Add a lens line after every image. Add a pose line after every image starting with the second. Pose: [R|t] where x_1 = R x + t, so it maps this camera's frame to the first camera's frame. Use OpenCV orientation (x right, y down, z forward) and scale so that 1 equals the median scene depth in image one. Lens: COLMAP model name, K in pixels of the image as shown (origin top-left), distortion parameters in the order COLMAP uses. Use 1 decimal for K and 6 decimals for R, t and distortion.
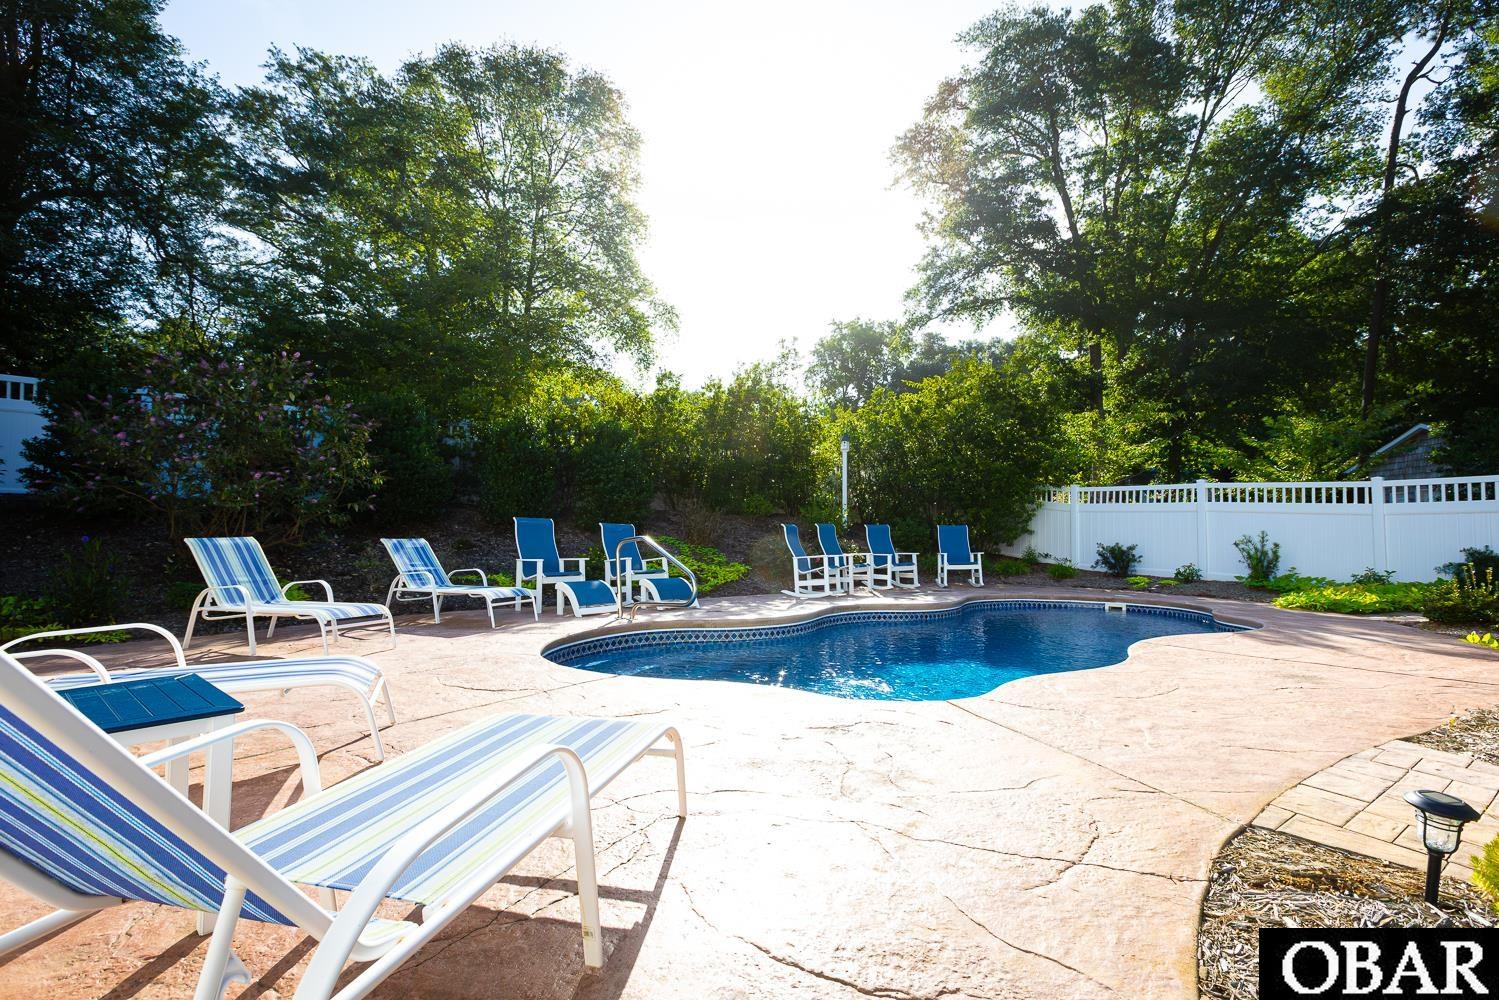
lens RADIAL K [[669.9, 0, 757.8], [0, 669.9, 491.0], [0, 0, 1]] dist [0.003289, 0.000438]
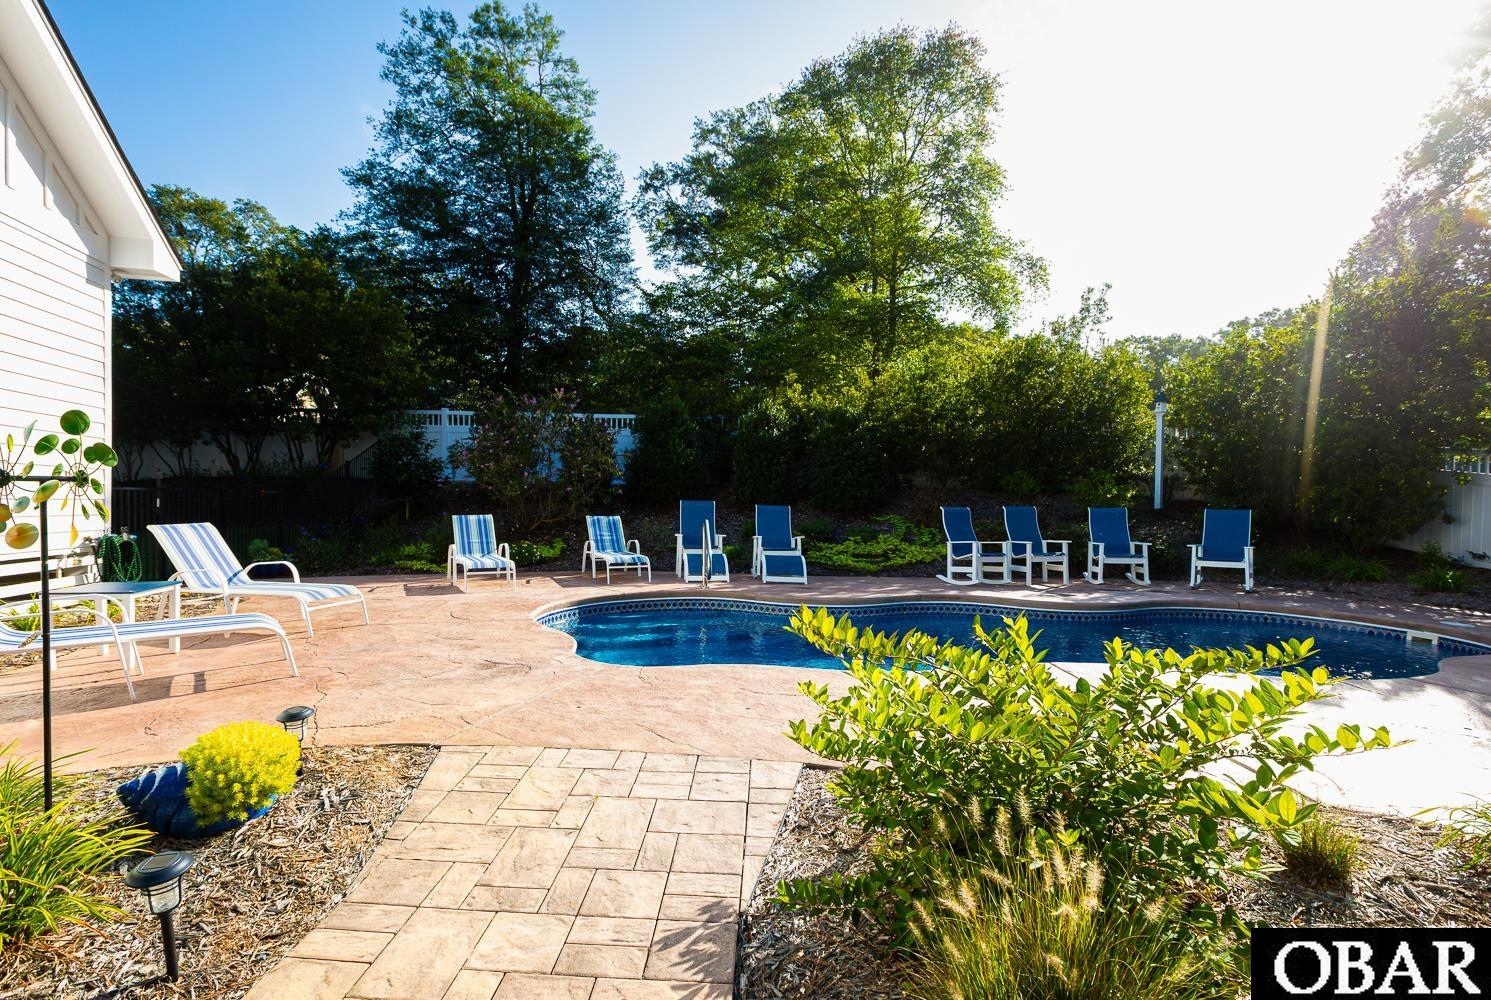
lens RADIAL K [[666.4, 0, 753.8], [0, 666.4, 491.0], [0, 0, 1]] dist [0.003289, 0.000438]
pose [[0.796019, 0.002930, -0.605265, 0.136109], [0.027008, 0.998820, 0.040356, -0.005668], [0.604669, -0.048472, 0.795001, 0.027163]]
